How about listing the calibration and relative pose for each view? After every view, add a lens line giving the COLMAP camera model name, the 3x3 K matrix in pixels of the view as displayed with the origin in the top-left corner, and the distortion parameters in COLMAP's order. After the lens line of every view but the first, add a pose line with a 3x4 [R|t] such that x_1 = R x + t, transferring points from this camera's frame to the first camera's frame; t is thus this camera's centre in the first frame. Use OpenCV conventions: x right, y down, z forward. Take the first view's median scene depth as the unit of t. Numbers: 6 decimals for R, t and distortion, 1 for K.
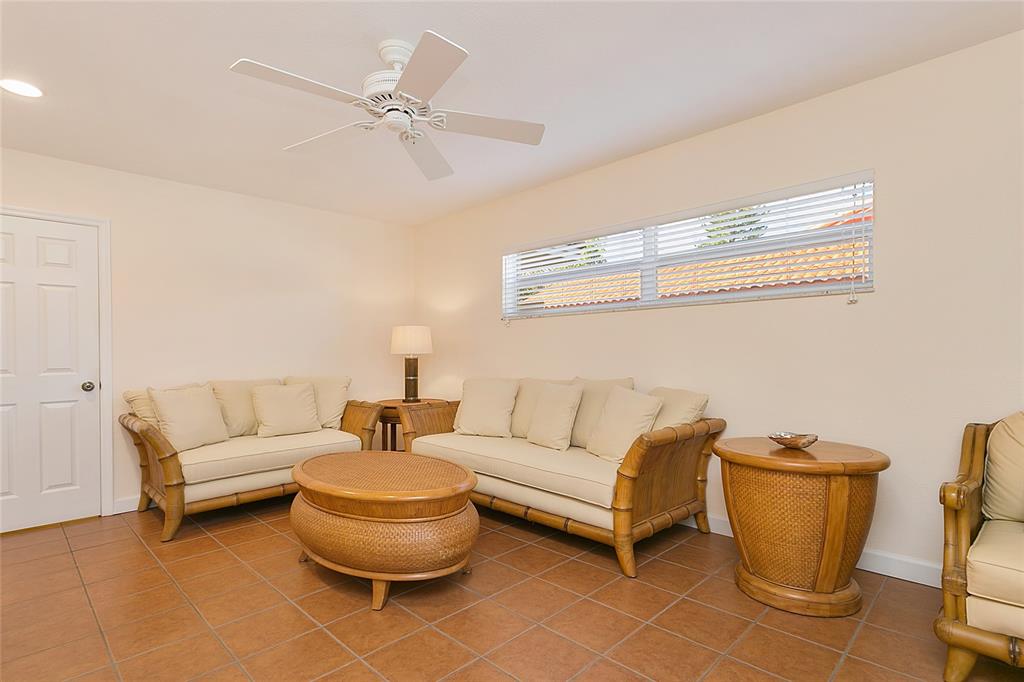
lens RADIAL K [[489.5, 0, 515.7], [0, 489.5, 348.0], [0, 0, 1]] dist [-0.002370, -0.000272]
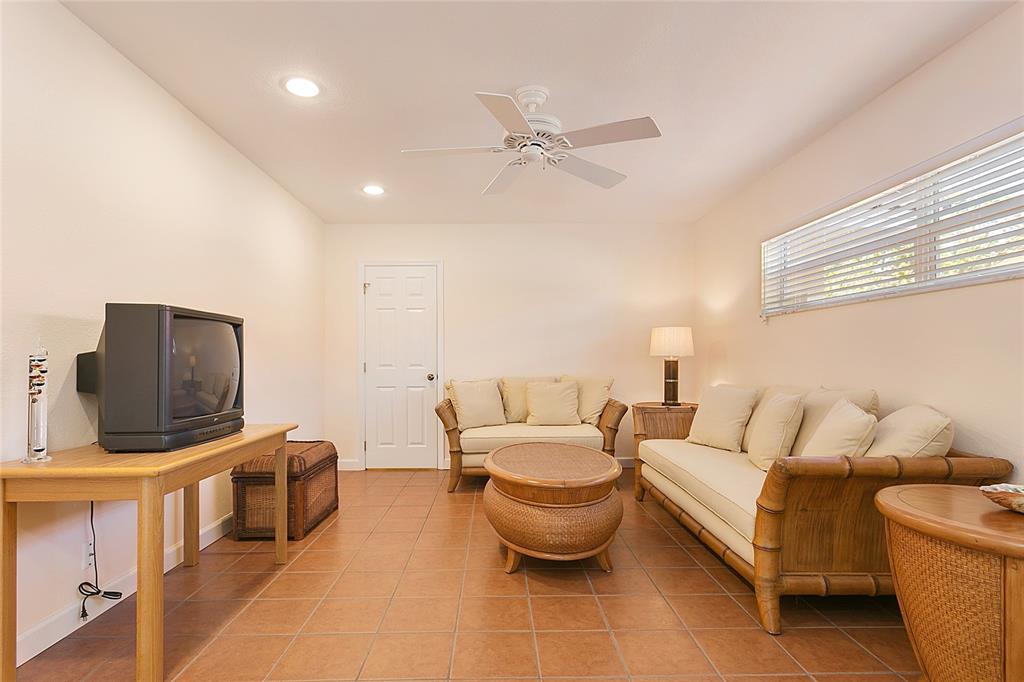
lens RADIAL K [[514.7, 0, 512.0], [0, 514.7, 341.0], [0, 0, 1]] dist [-0.037272, 0.025597]
pose [[0.727373, -0.014153, -0.686096, 0.333607], [0.003547, 0.999852, -0.016864, -0.002083], [0.686233, 0.009833, 0.727316, 0.058186]]
